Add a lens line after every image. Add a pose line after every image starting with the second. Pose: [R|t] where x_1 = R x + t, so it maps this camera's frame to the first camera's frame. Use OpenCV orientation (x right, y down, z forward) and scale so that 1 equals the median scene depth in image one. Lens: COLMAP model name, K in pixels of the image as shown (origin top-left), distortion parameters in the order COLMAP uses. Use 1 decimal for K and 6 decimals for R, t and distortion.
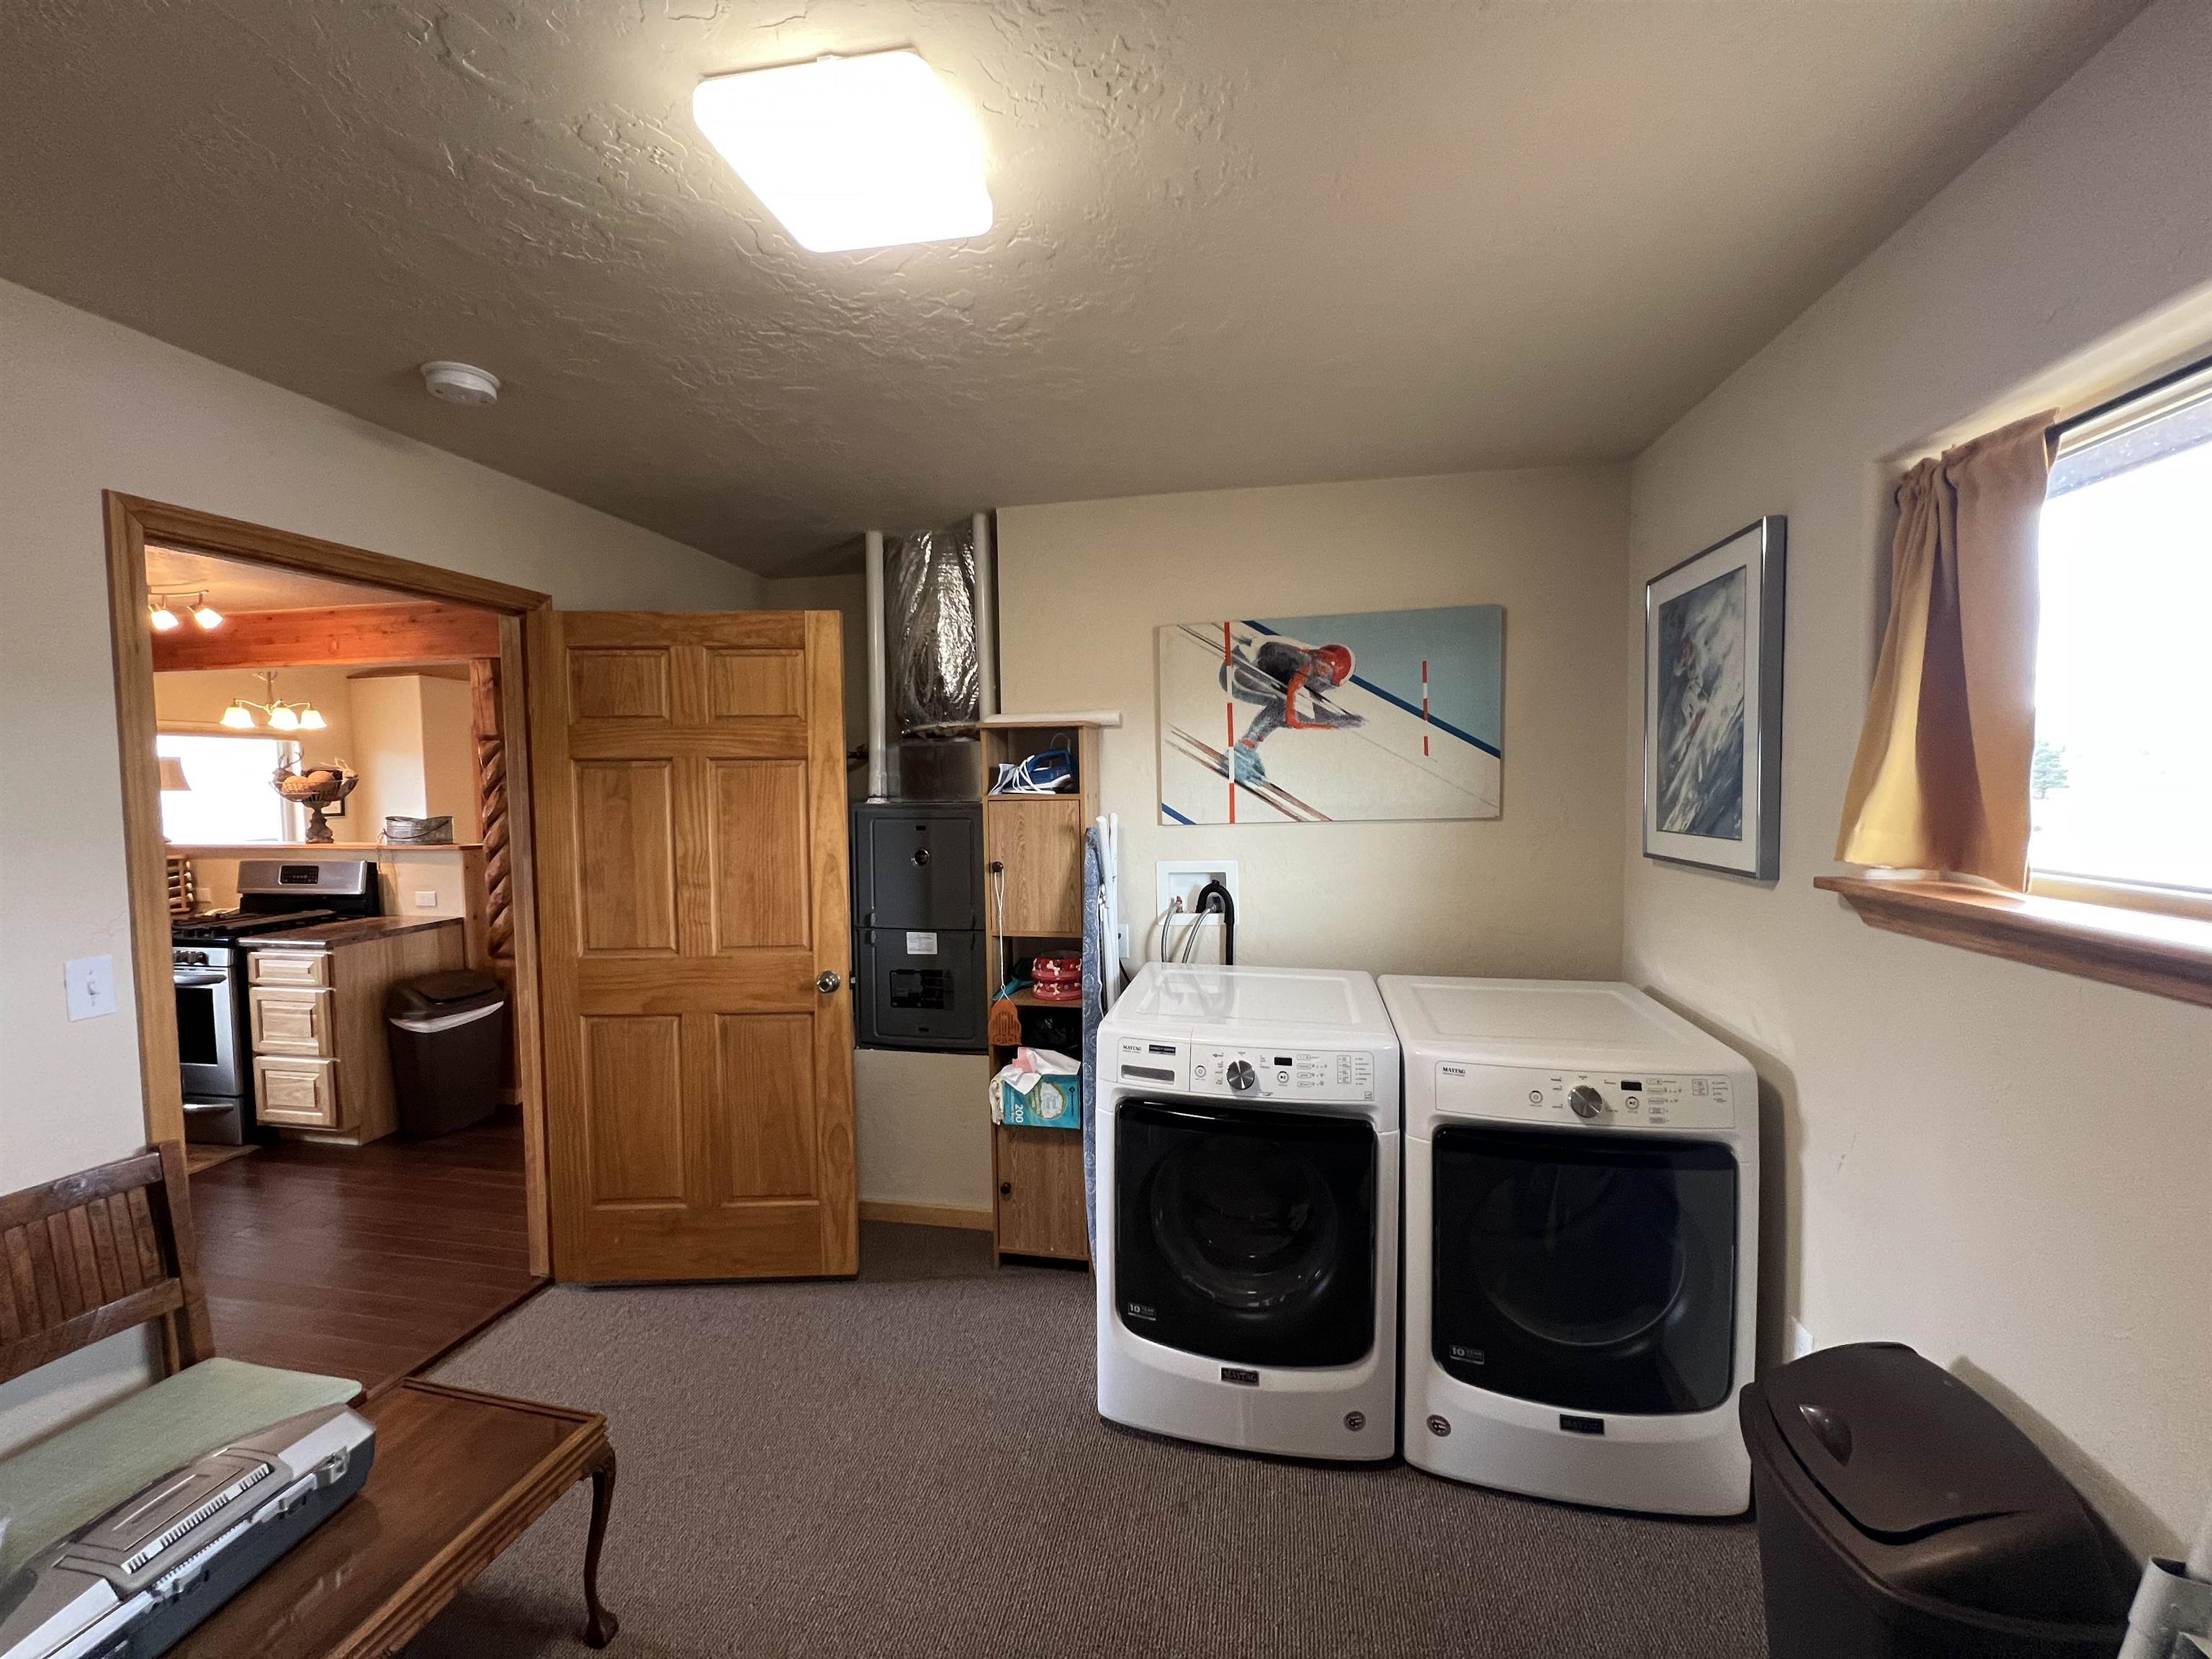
lens RADIAL K [[878.2, 0, 1101.5], [0, 878.2, 823.7], [0, 0, 1]] dist [0.001807, -0.000462]
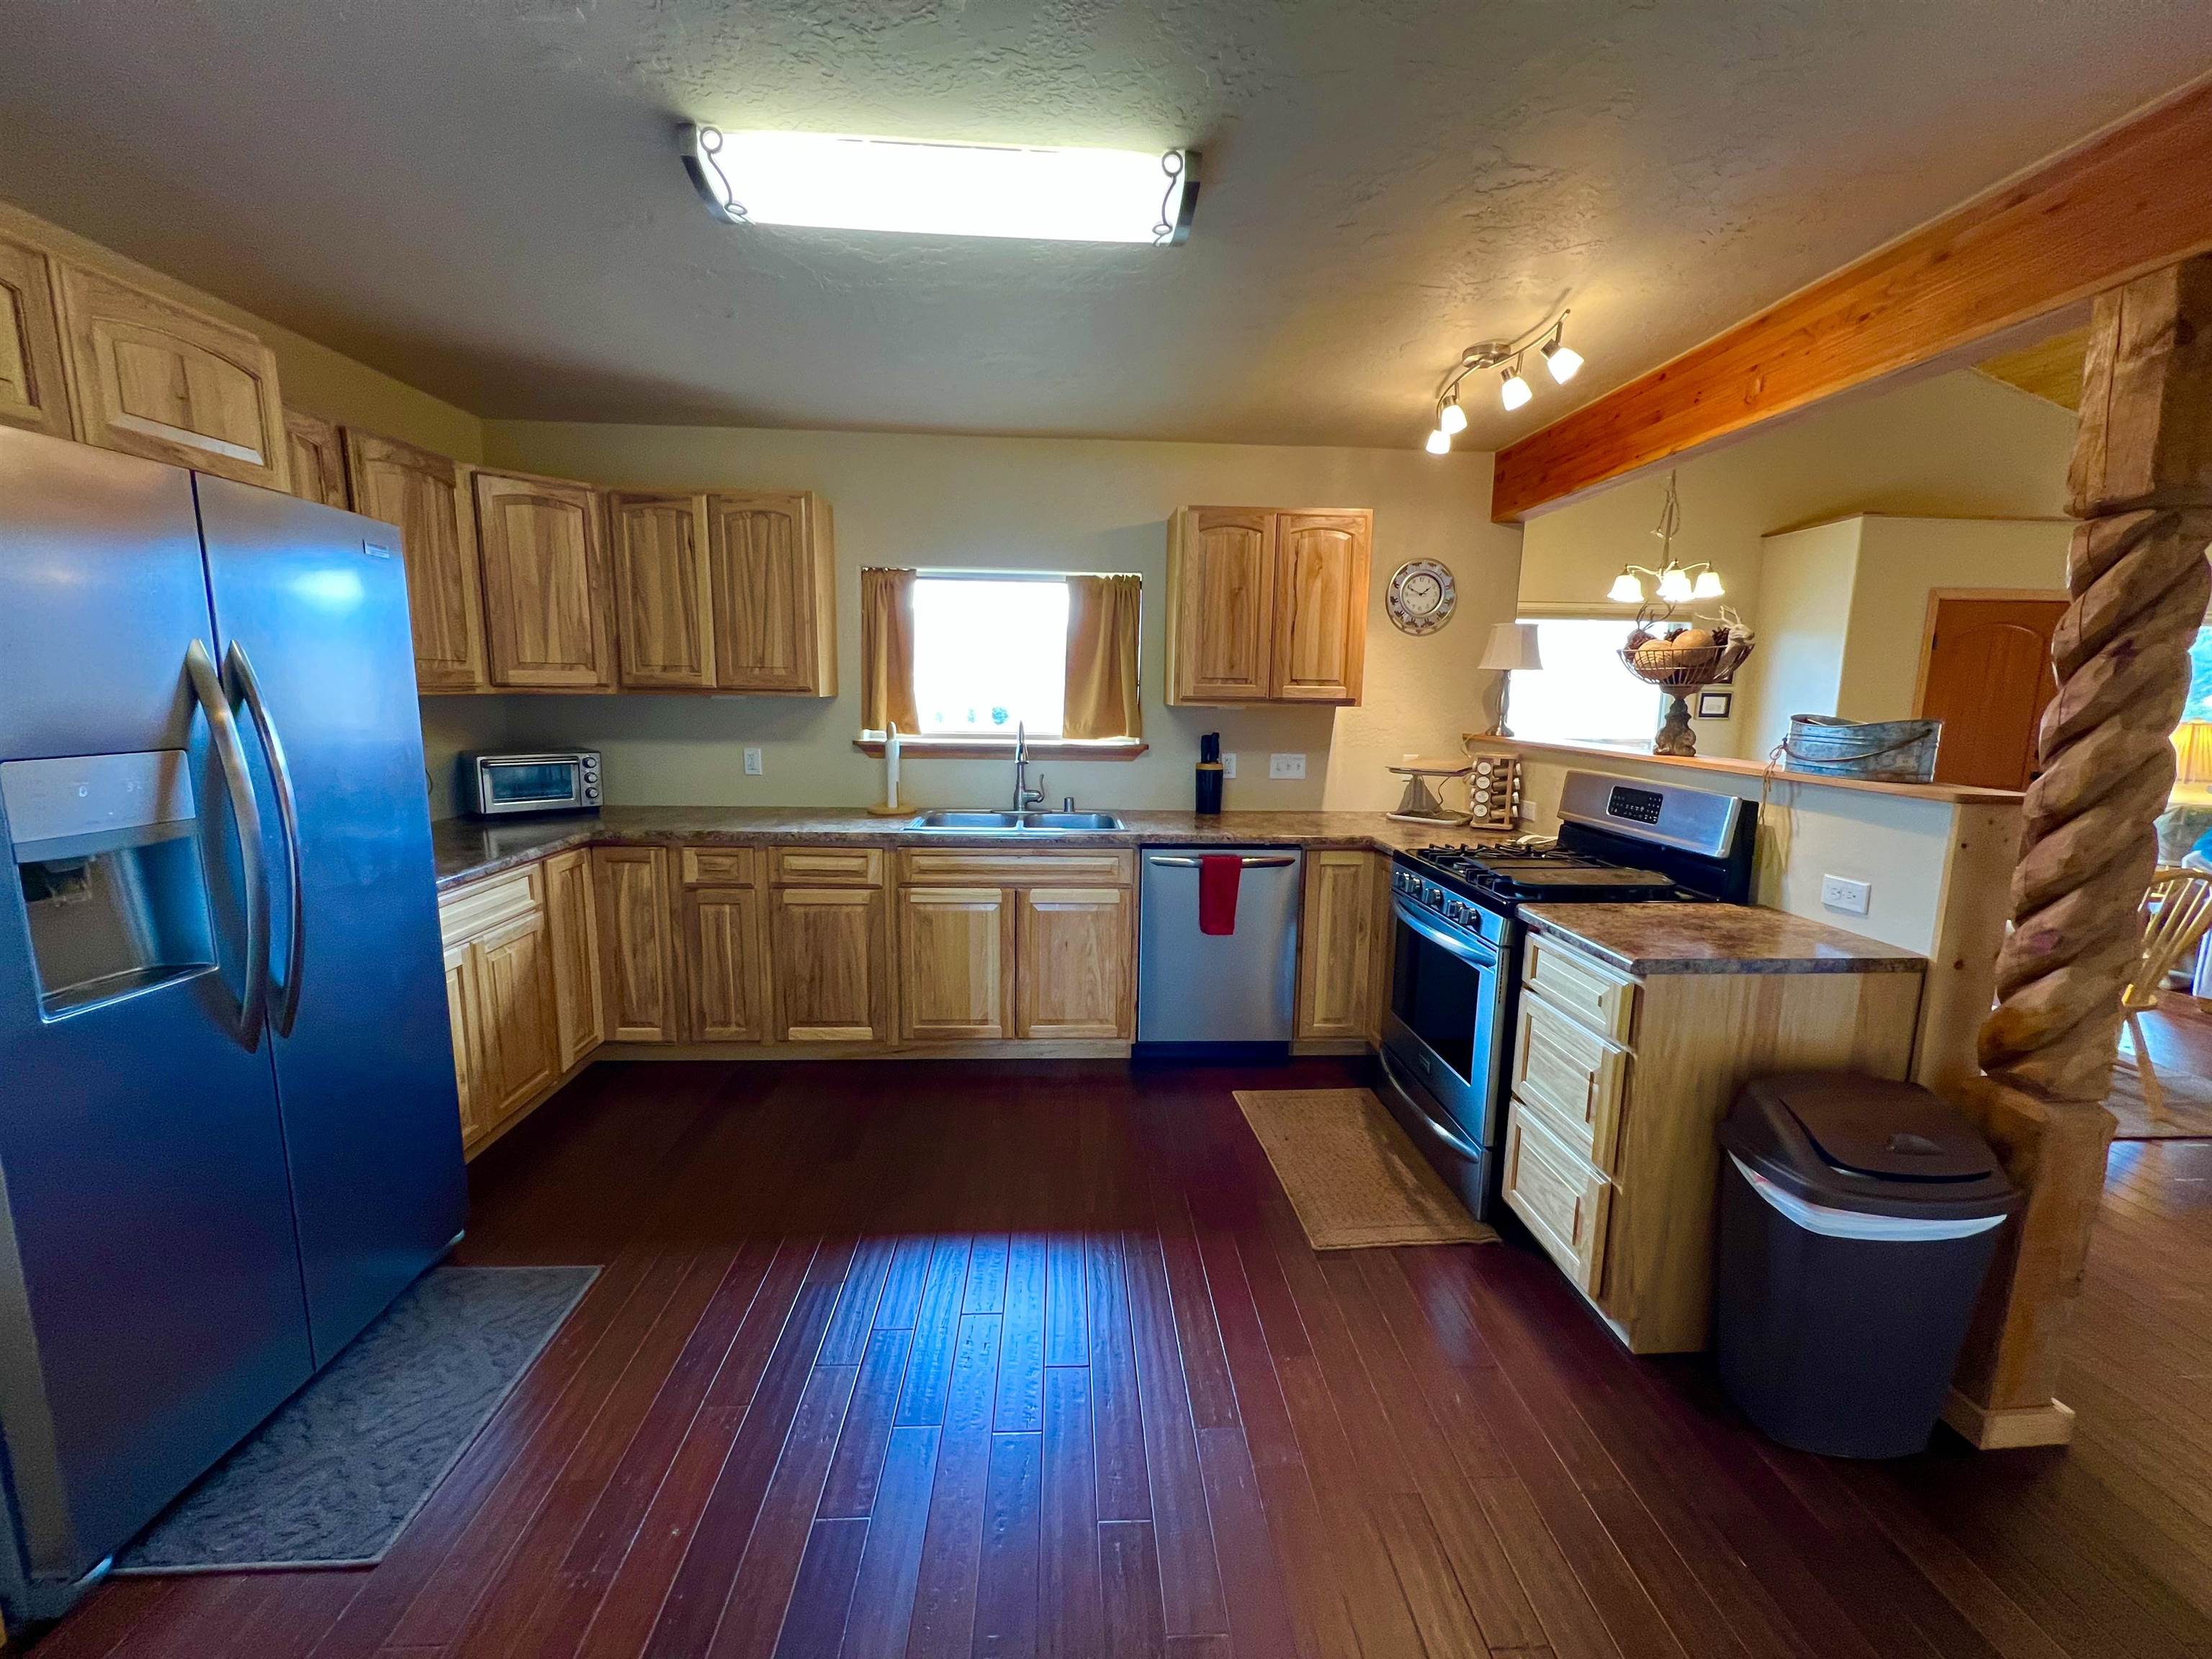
lens RADIAL K [[878.2, 0, 1099.0], [0, 878.2, 827.7], [0, 0, 1]] dist [0.001807, -0.000462]
pose [[0.234764, 0.166281, -0.957724, -0.421797], [-0.063043, 0.985790, 0.155701, 0.002461], [0.970006, 0.023824, 0.241911, 0.502854]]
